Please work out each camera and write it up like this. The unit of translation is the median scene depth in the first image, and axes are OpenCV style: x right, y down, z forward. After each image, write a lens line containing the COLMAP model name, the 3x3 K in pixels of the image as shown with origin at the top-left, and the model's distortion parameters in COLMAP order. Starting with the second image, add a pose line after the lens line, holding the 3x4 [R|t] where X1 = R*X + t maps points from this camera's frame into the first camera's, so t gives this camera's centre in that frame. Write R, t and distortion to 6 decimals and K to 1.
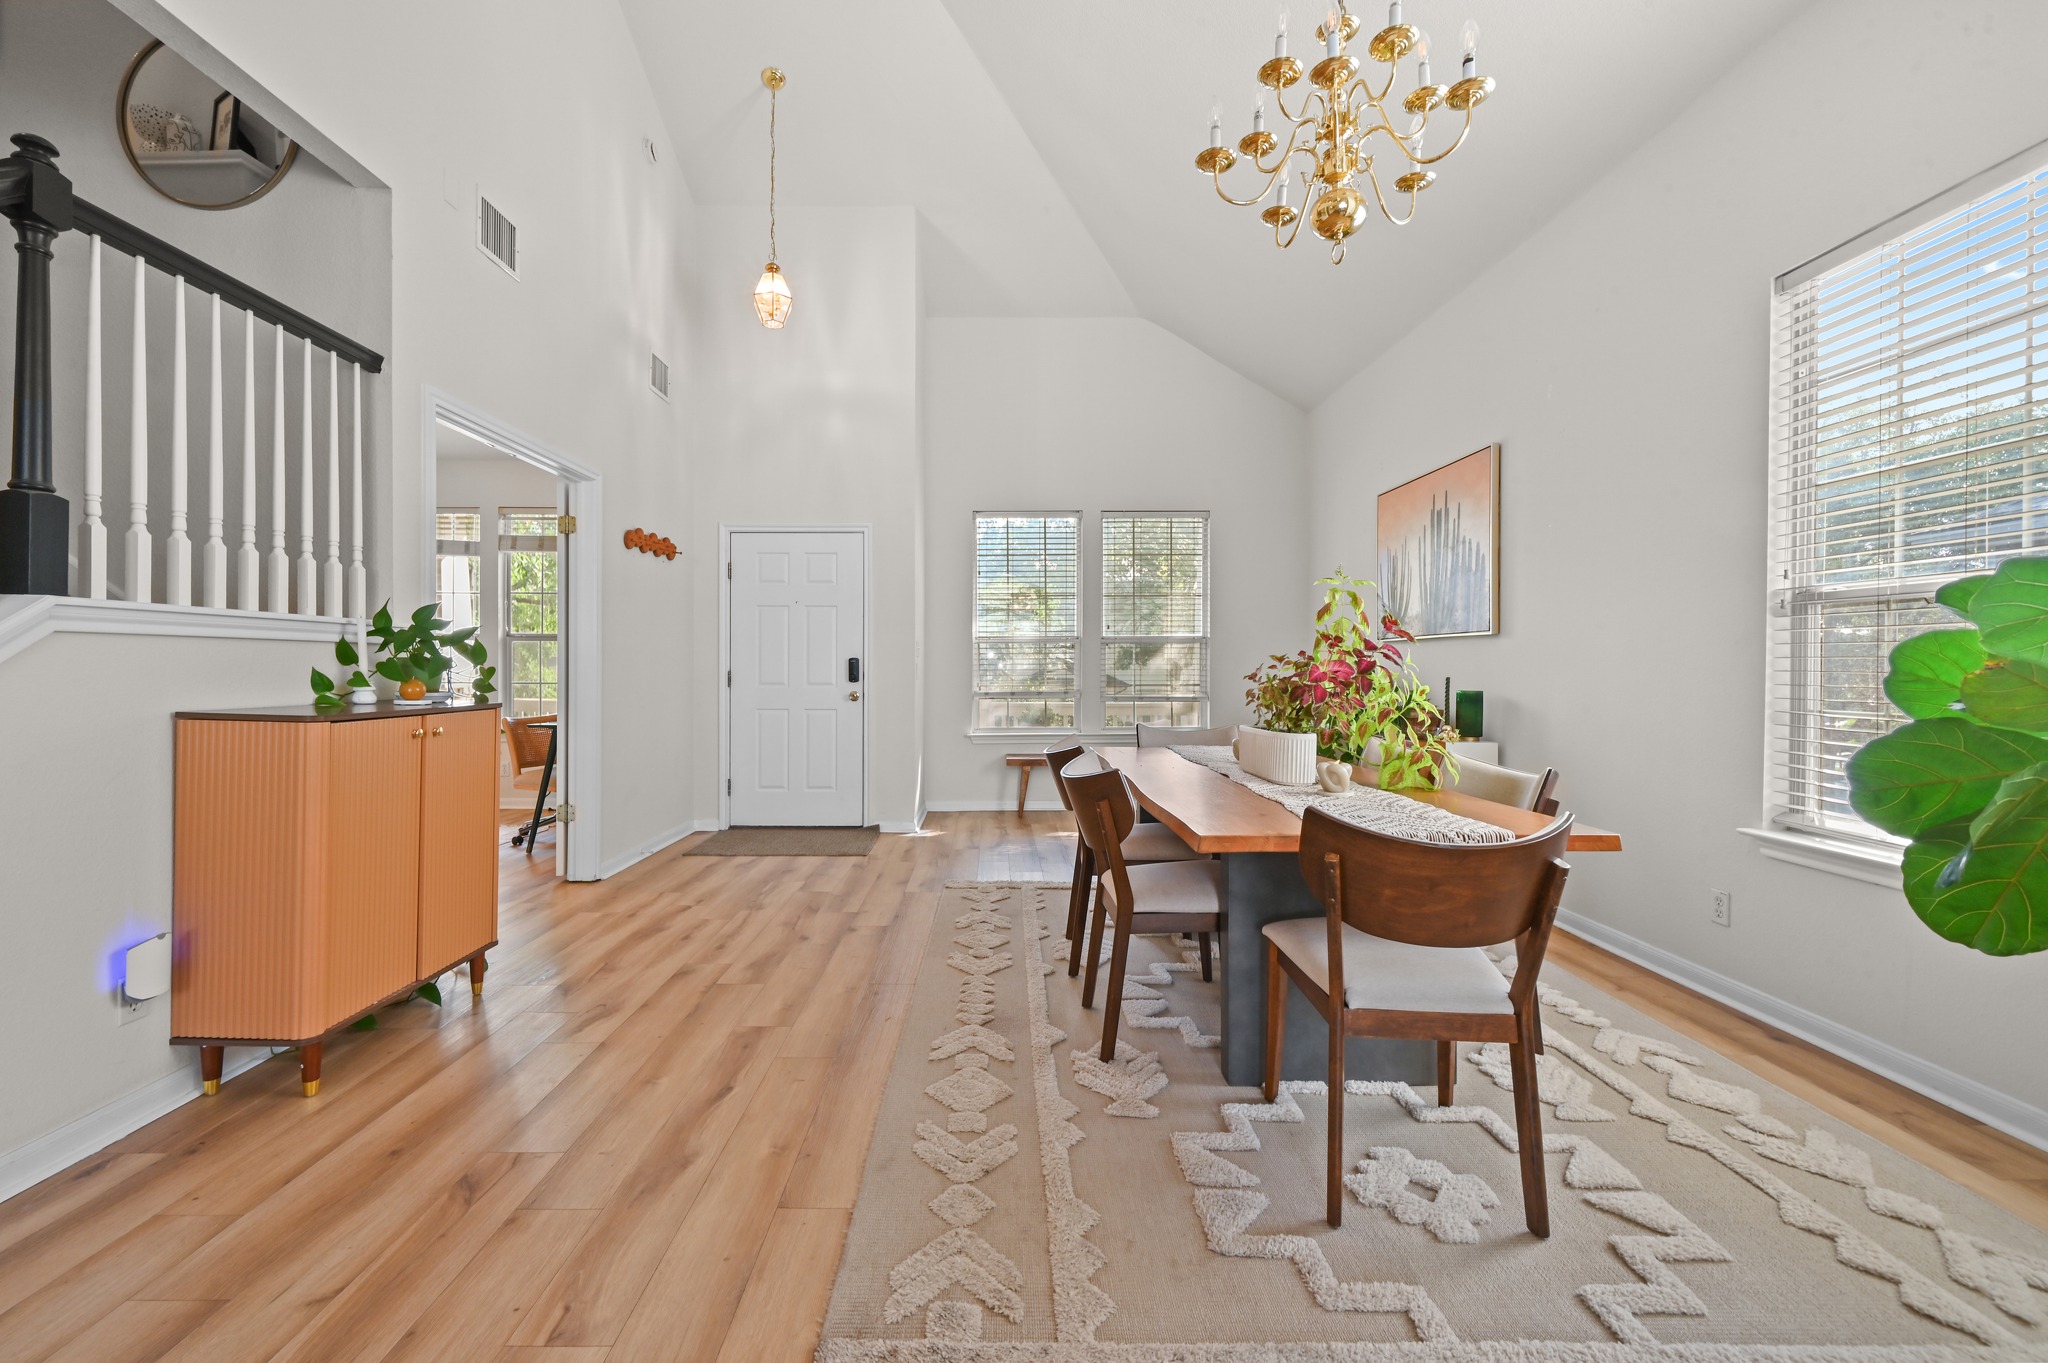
lens RADIAL K [[846.6, 0, 1009.7], [0, 846.6, 682.7], [0, 0, 1]] dist [-0.000742, -0.000032]
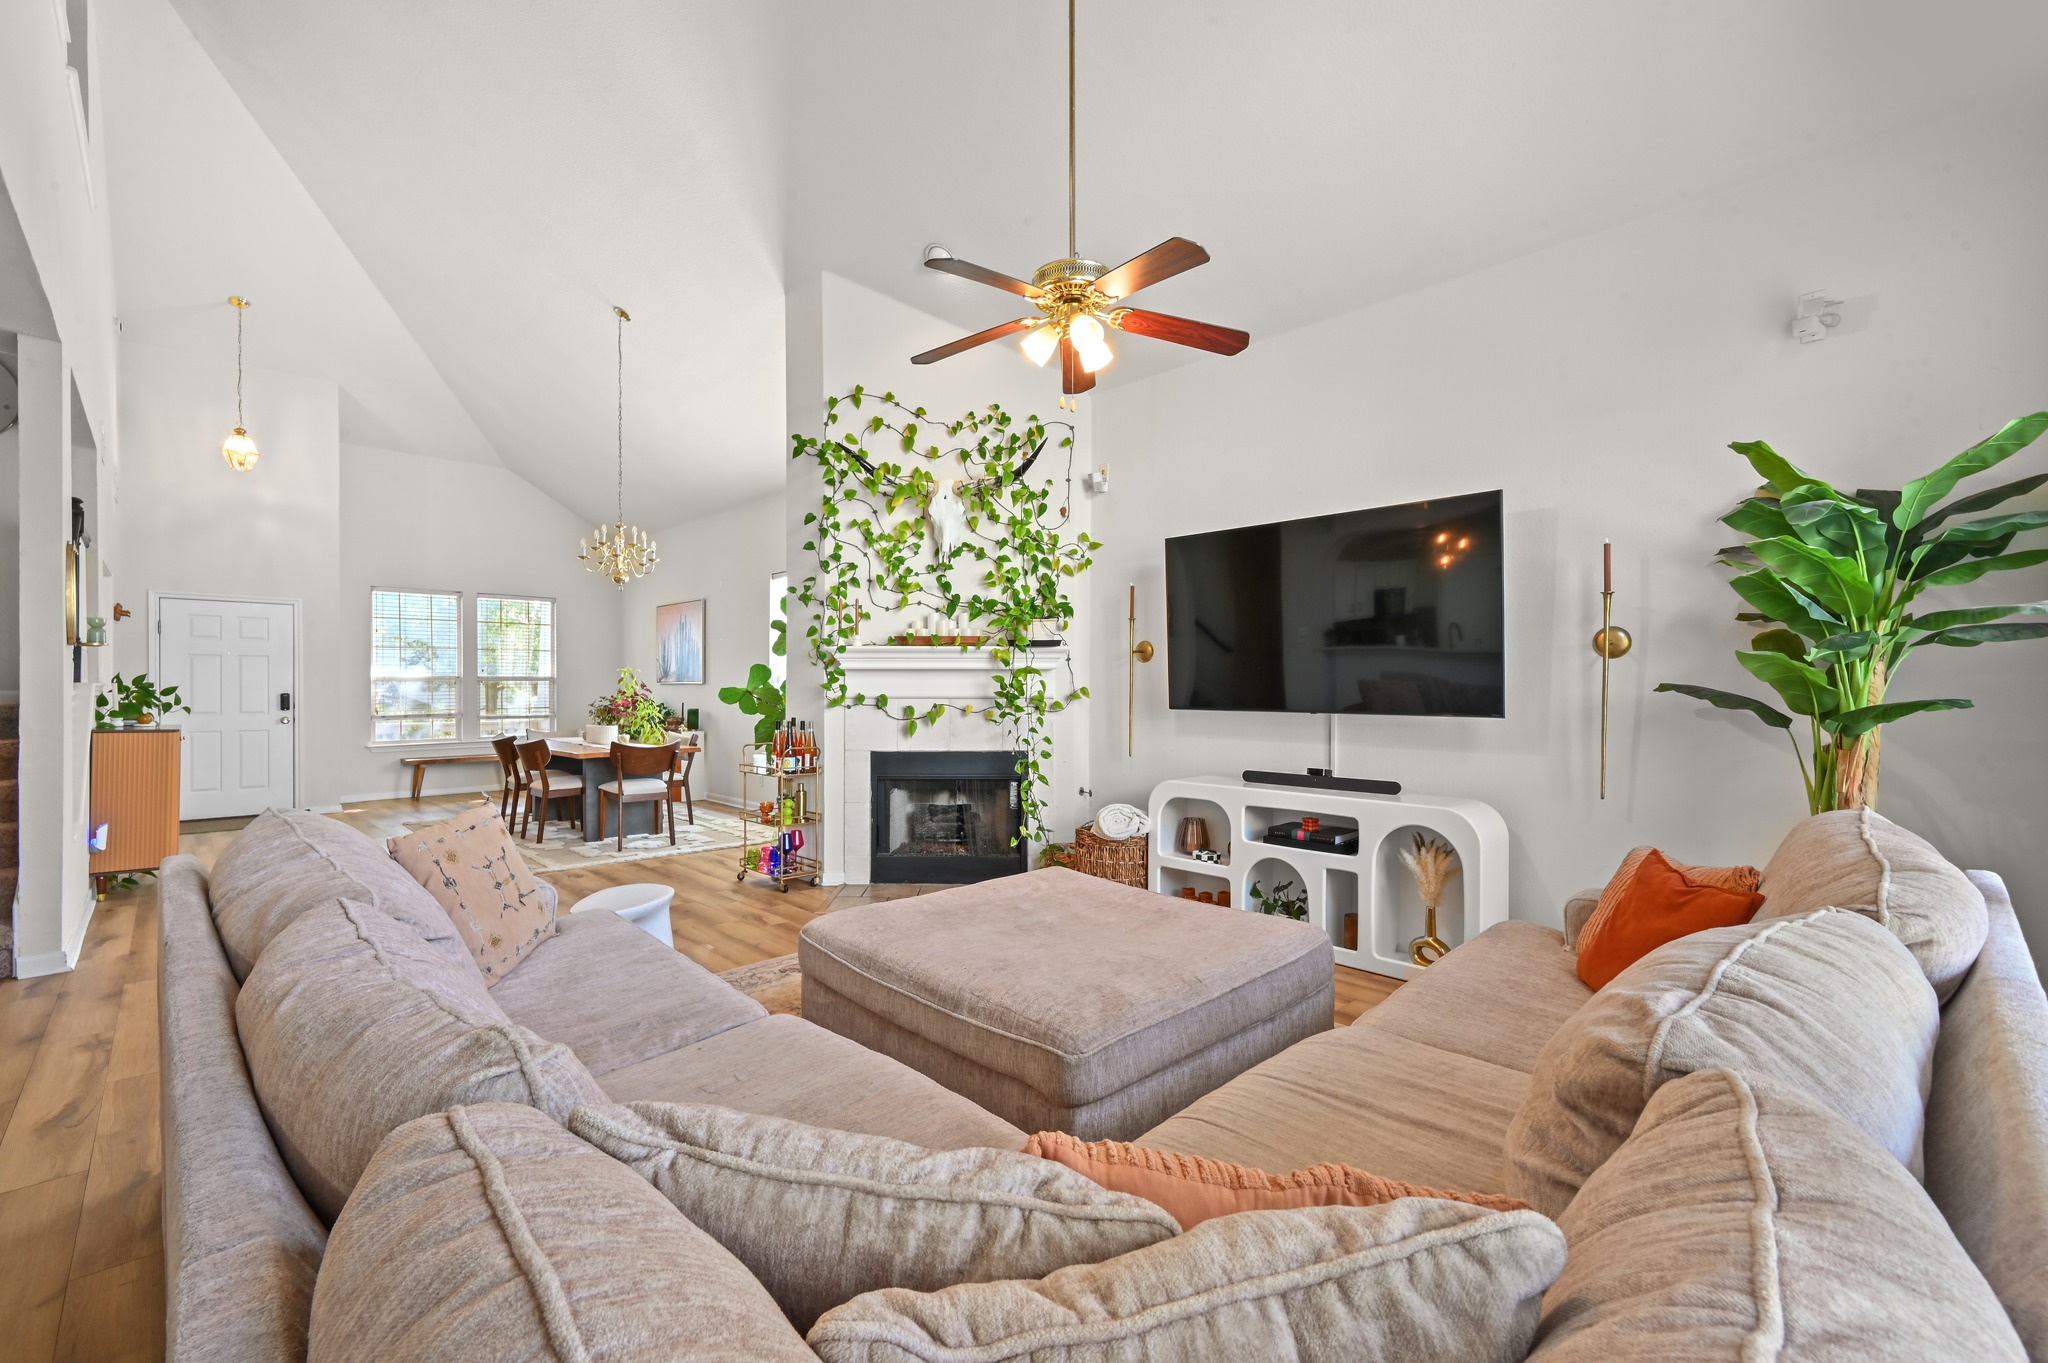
lens RADIAL K [[846.6, 0, 1009.7], [0, 846.6, 682.7], [0, 0, 1]] dist [-0.000742, -0.000032]
pose [[0.726392, 0.001426, 0.687279, -0.319865], [0.013148, 0.999786, -0.015971, -0.009755], [-0.687155, 0.020638, 0.726218, -0.994236]]
